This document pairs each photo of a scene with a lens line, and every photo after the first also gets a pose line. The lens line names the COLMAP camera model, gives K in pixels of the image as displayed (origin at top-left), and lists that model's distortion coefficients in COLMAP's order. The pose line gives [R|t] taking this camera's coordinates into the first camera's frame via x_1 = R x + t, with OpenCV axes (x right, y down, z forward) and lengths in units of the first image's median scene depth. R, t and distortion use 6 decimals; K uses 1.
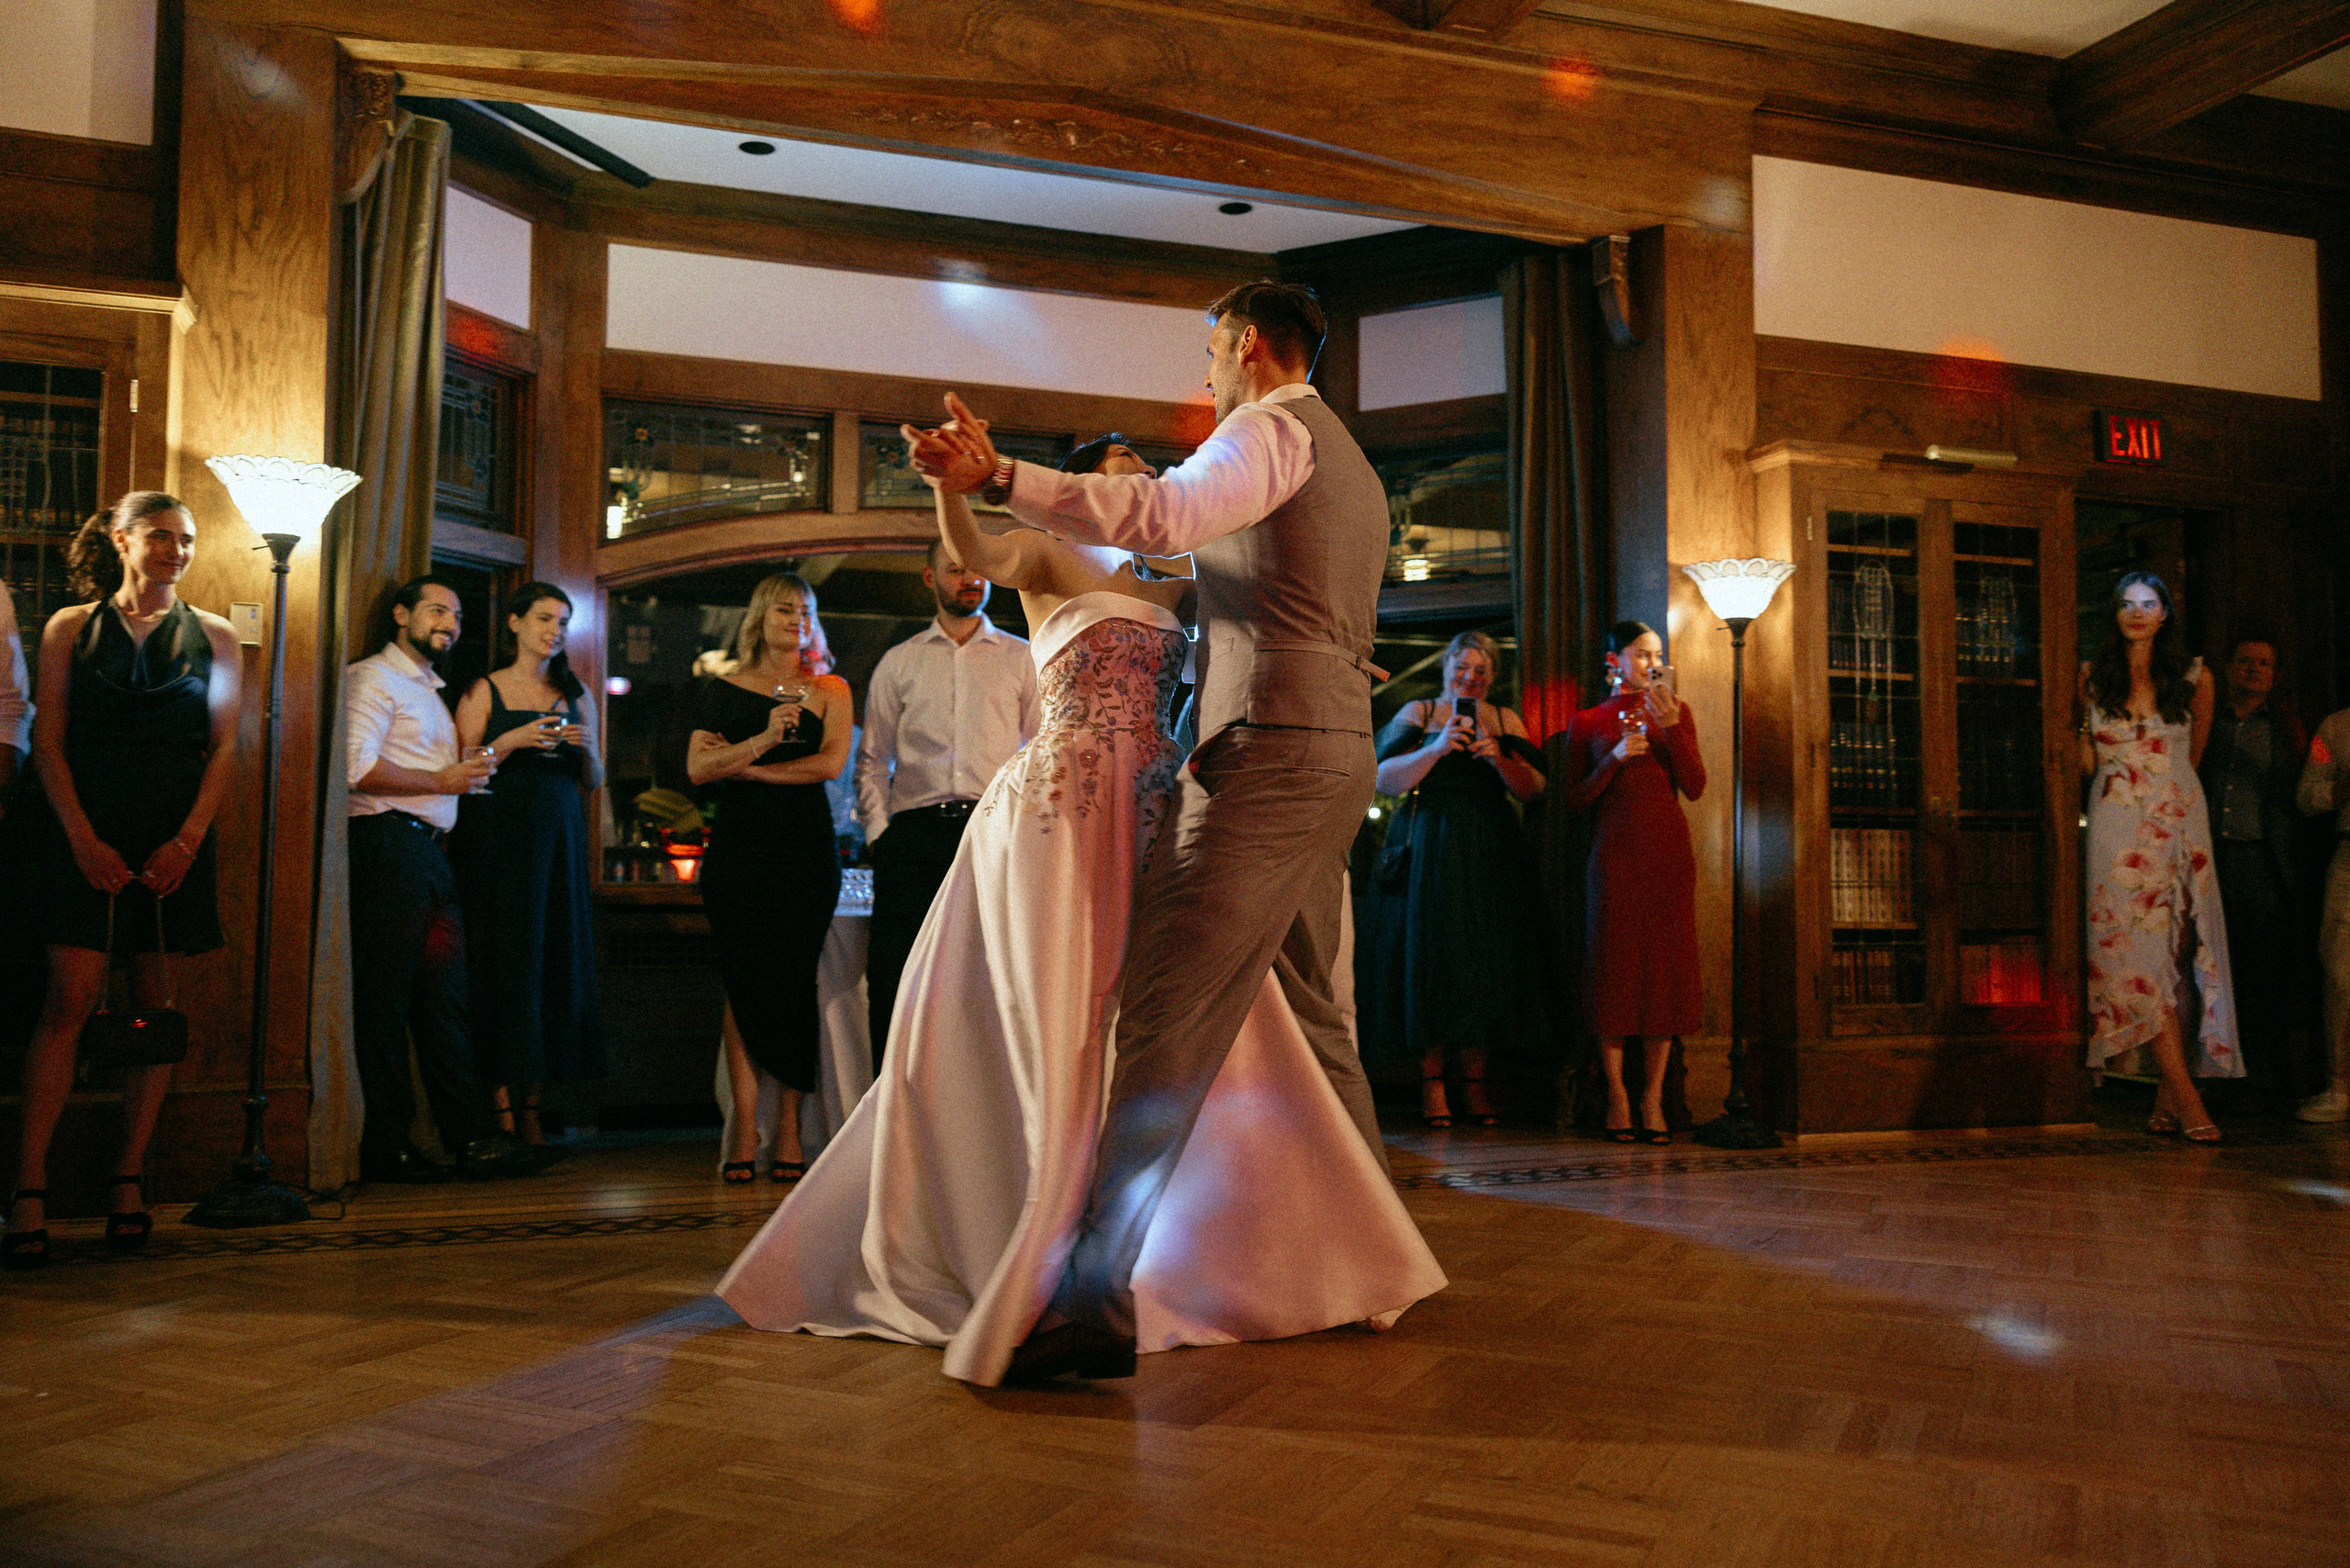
lens RADIAL K [[1842.7, 0, 1175.0], [0, 1842.7, 784.0], [0, 0, 1]] dist [0.013961, 0.001147]
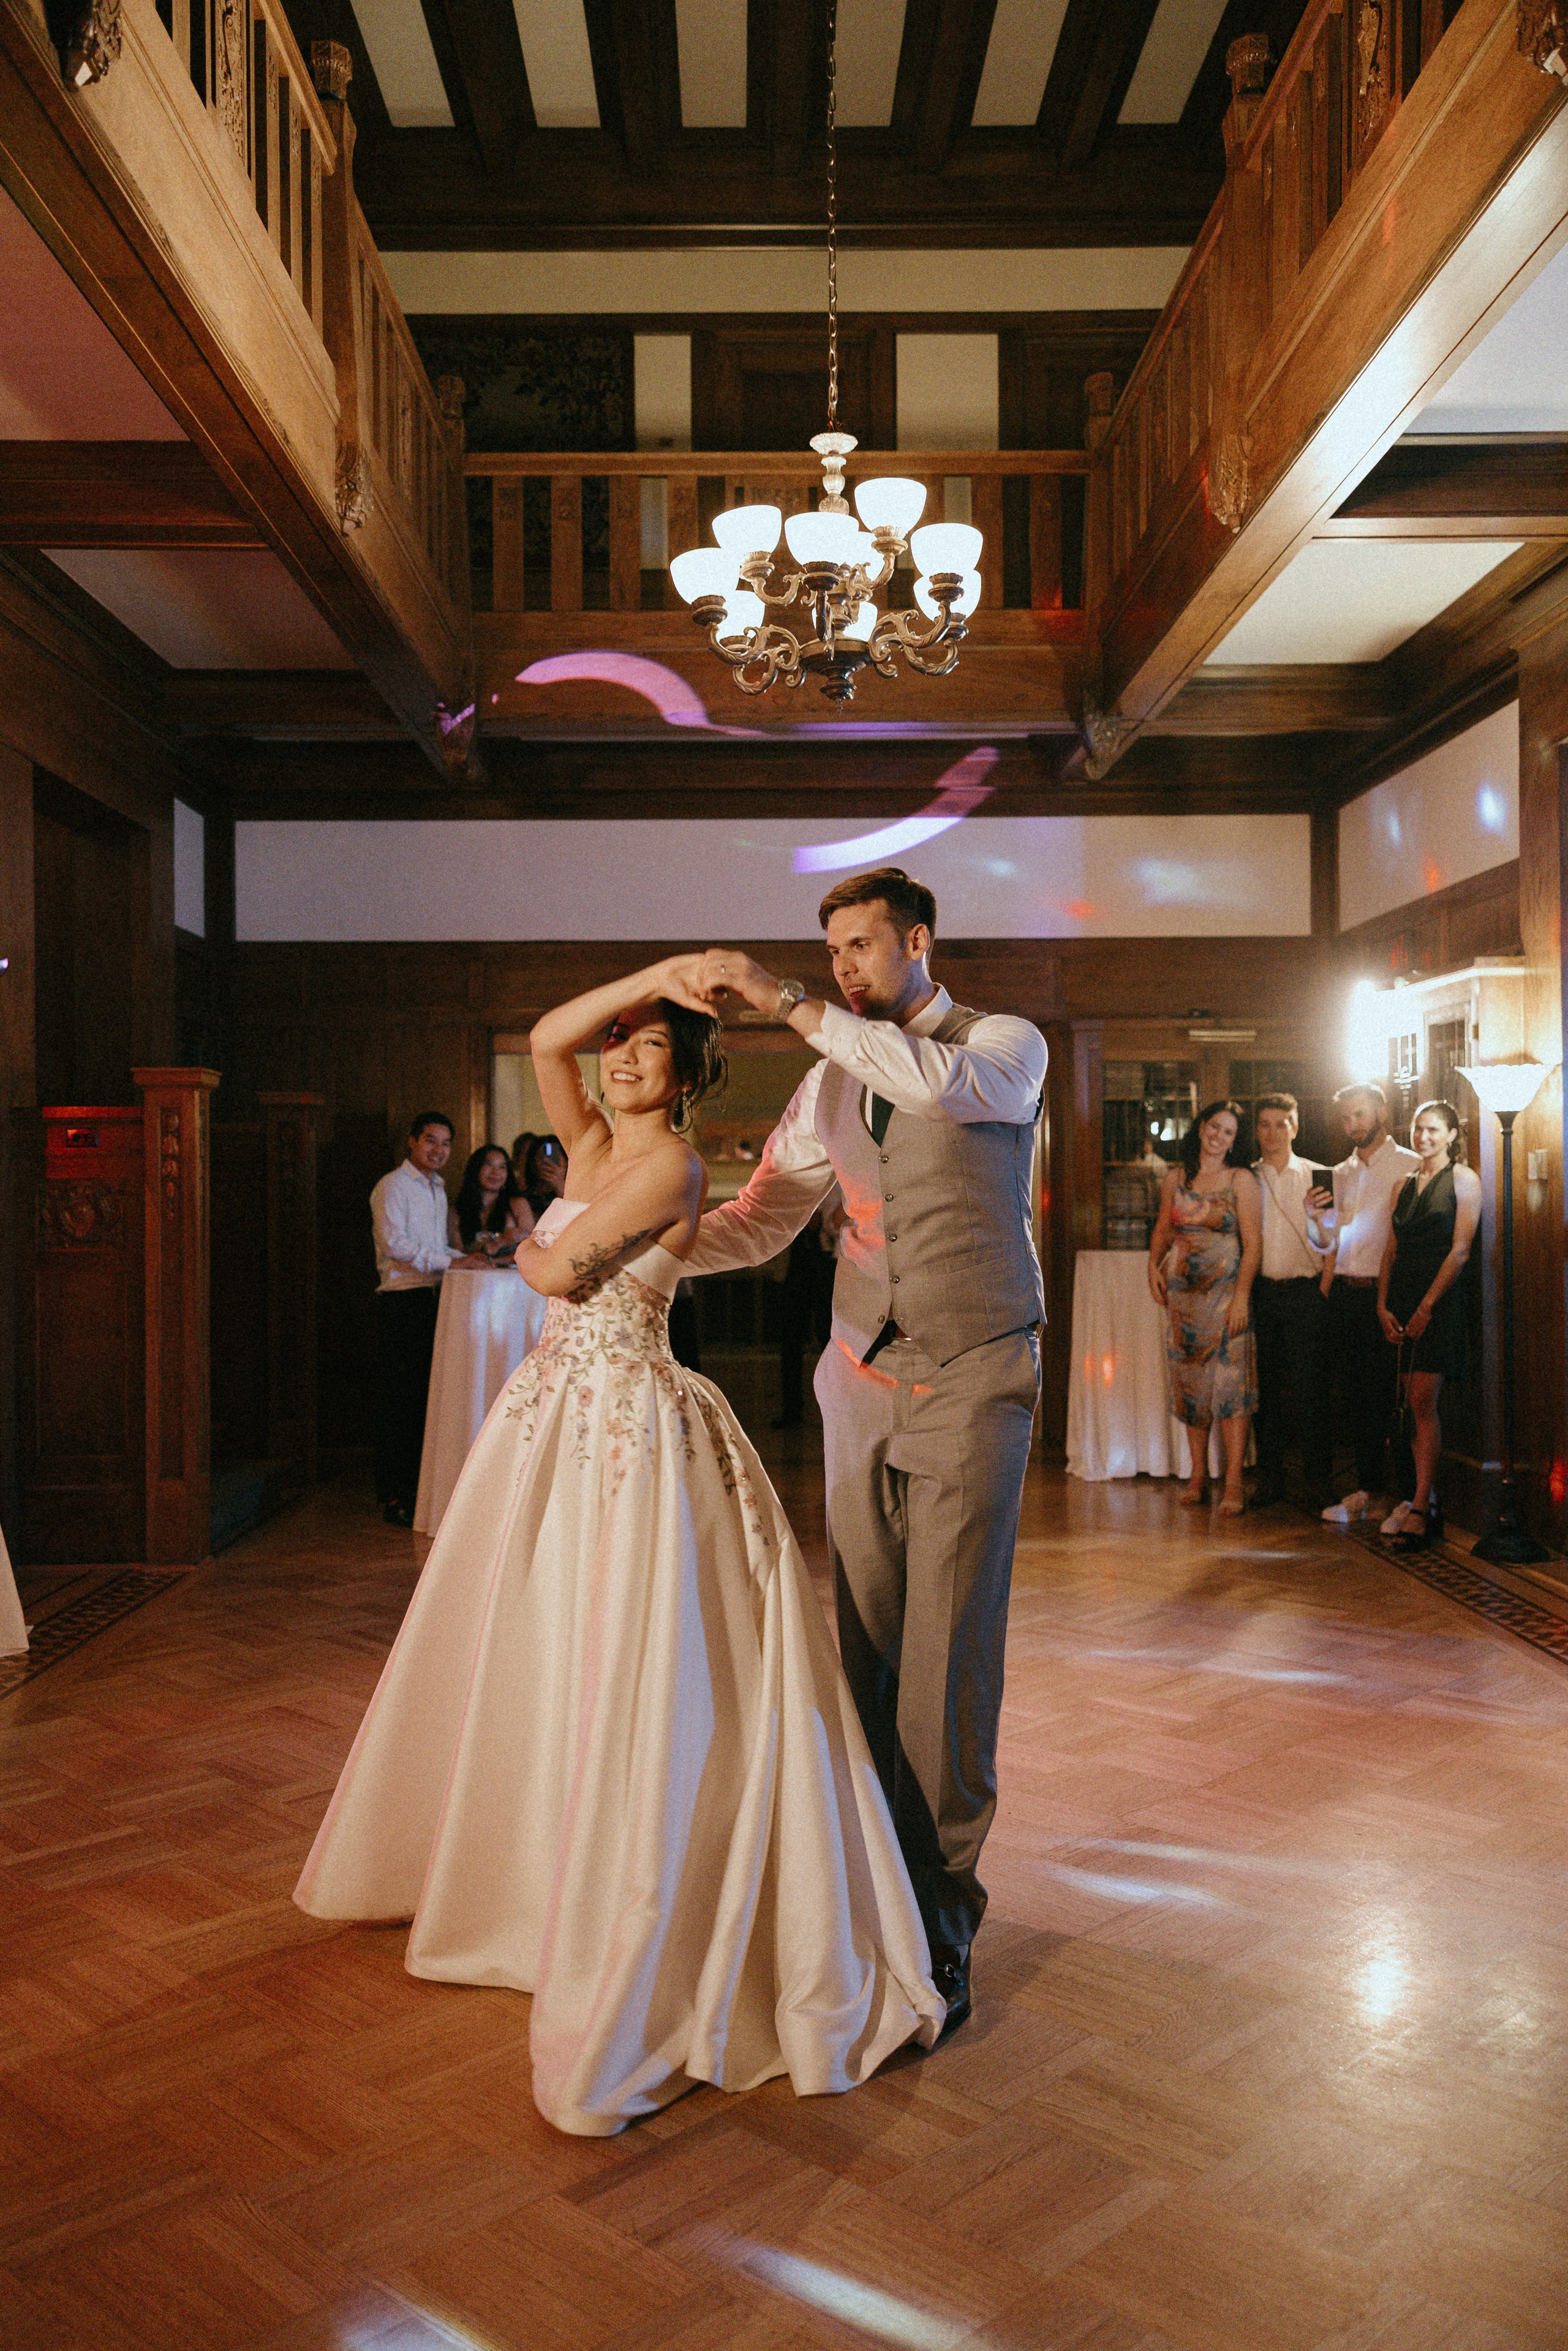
lens RADIAL K [[1843.4, 0, 784.0], [0, 1843.4, 1175.5], [0, 0, 1]] dist [0.013961, 0.001147]
pose [[-0.312857, -0.008165, -0.949765, 0.829184], [0.056845, 0.998010, -0.027304, -0.052890], [0.948098, -0.062531, -0.311770, 0.661221]]
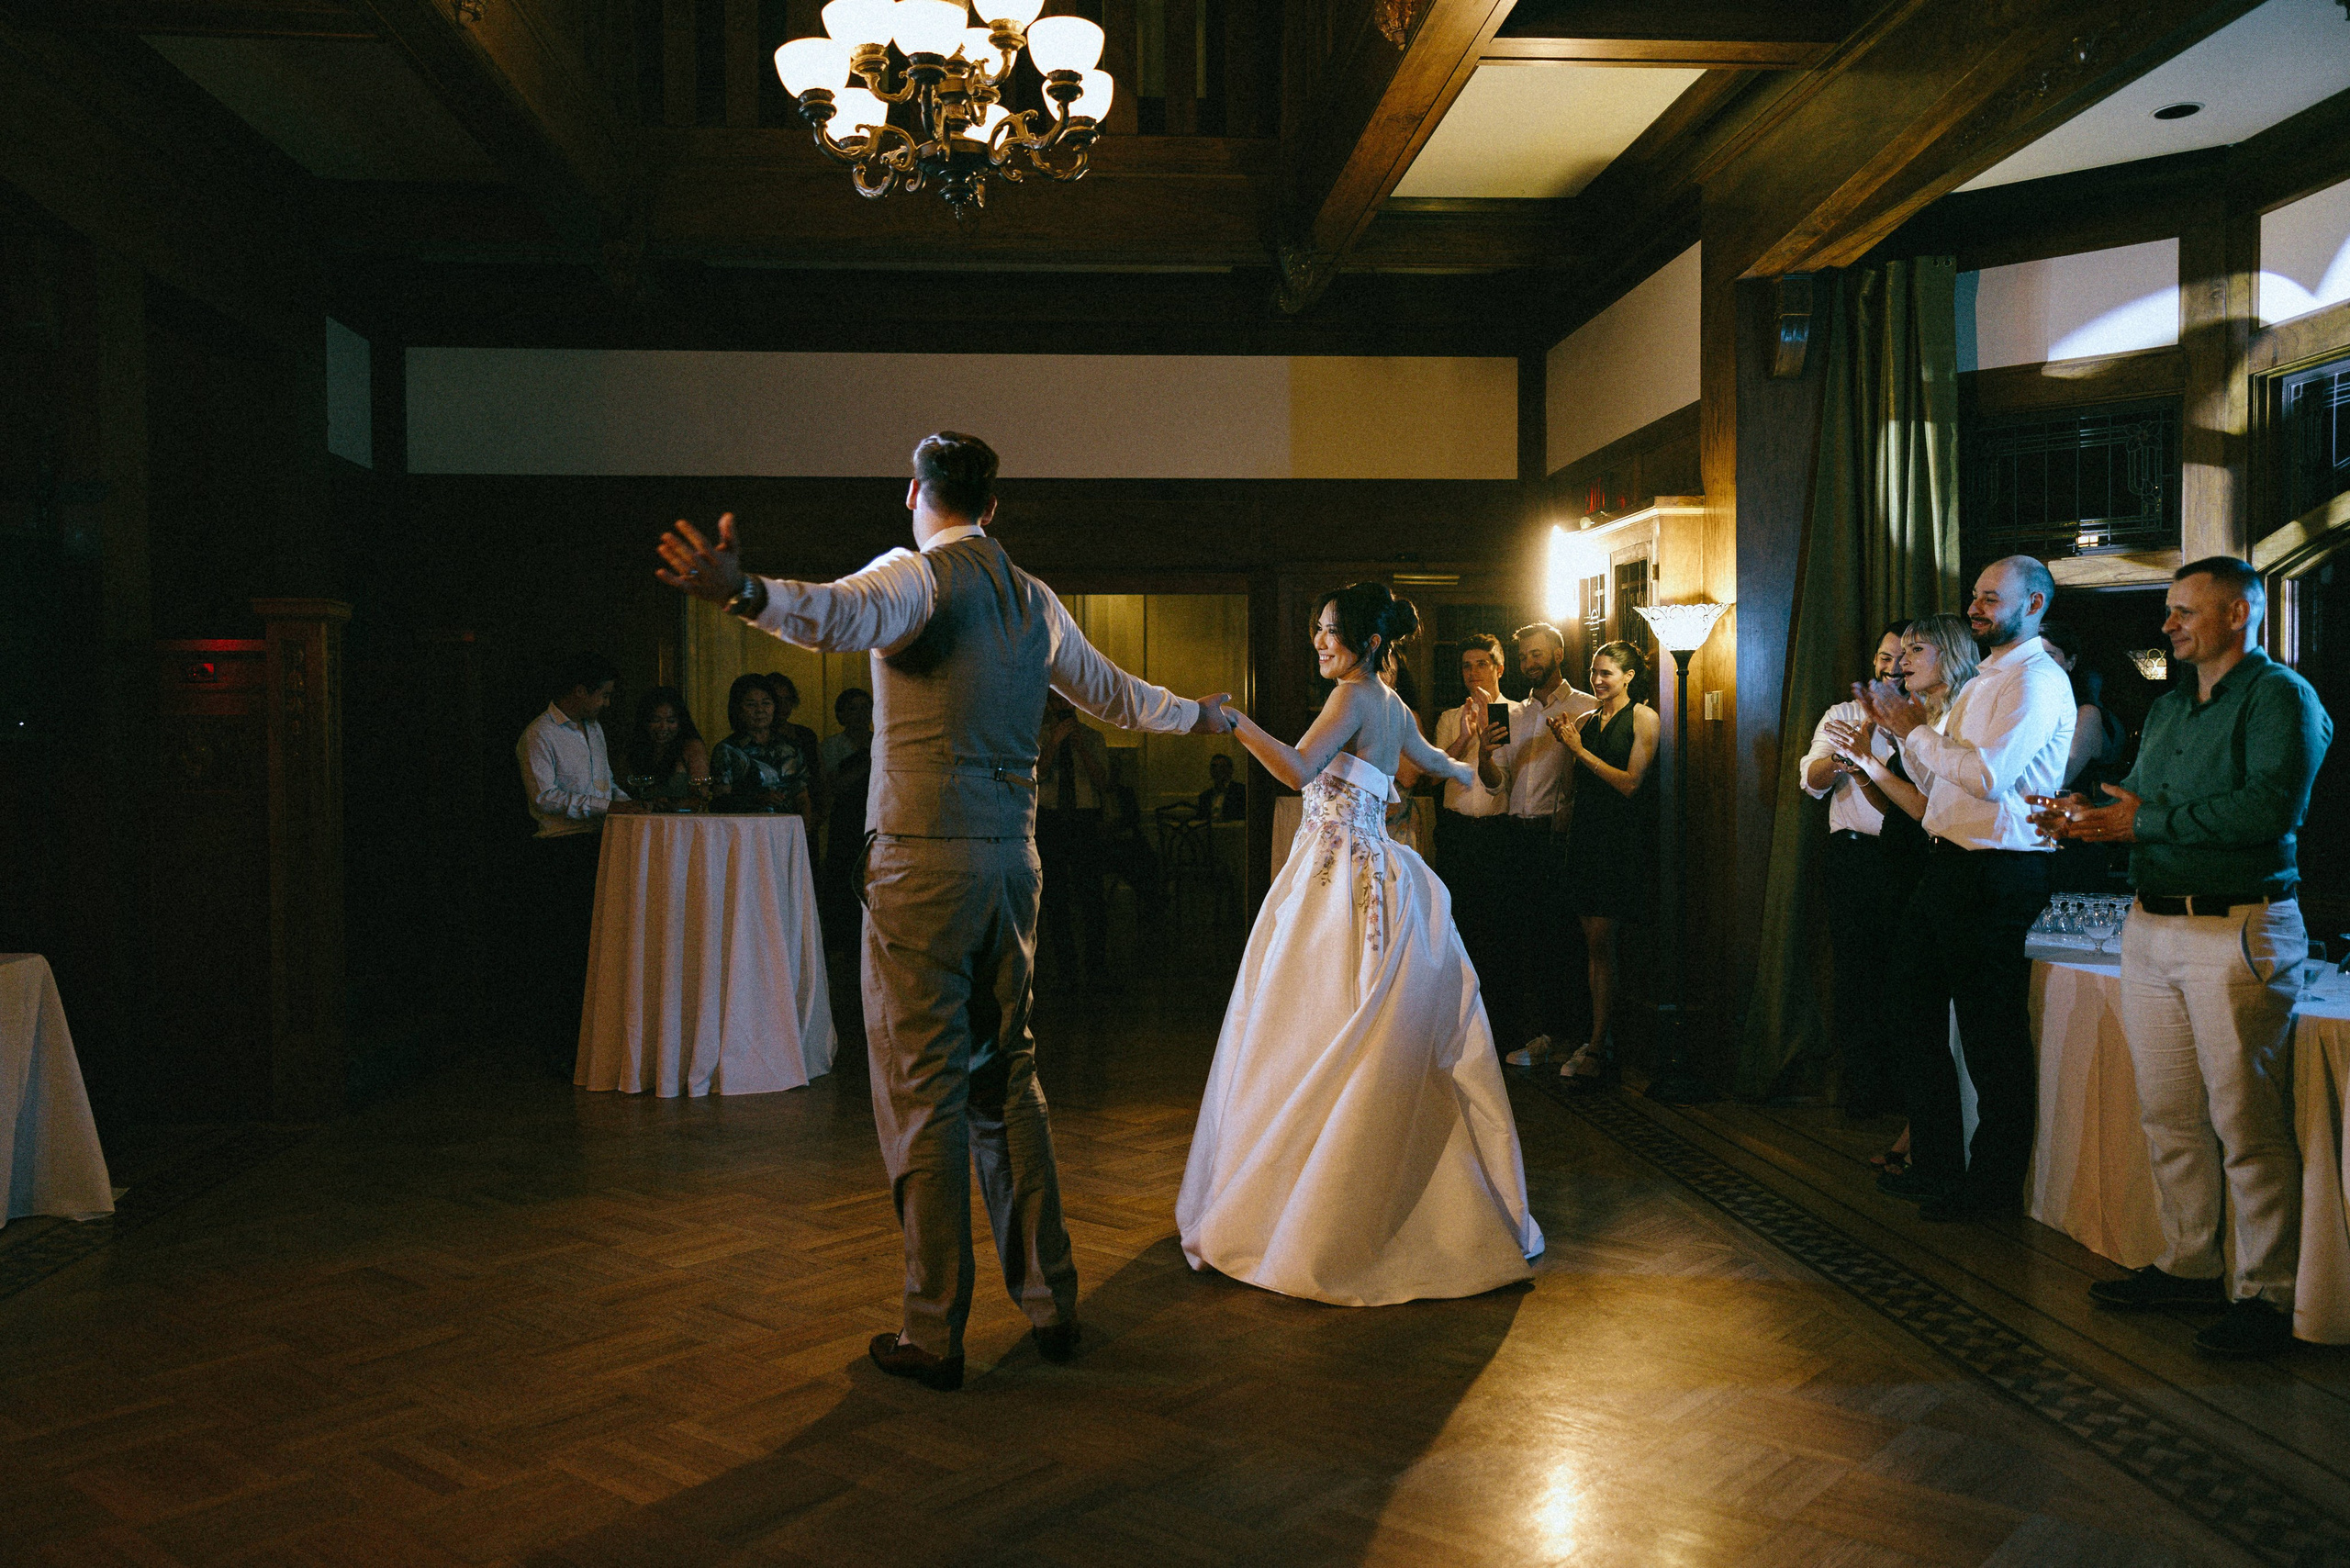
lens RADIAL K [[1842.7, 0, 1175.0], [0, 1842.7, 784.0], [0, 0, 1]] dist [0.013961, 0.001147]
pose [[-0.252709, 0.018049, -0.967374, 0.781507], [0.056908, 0.998372, 0.003761, -0.039563], [0.965867, -0.054101, -0.253325, 0.711312]]
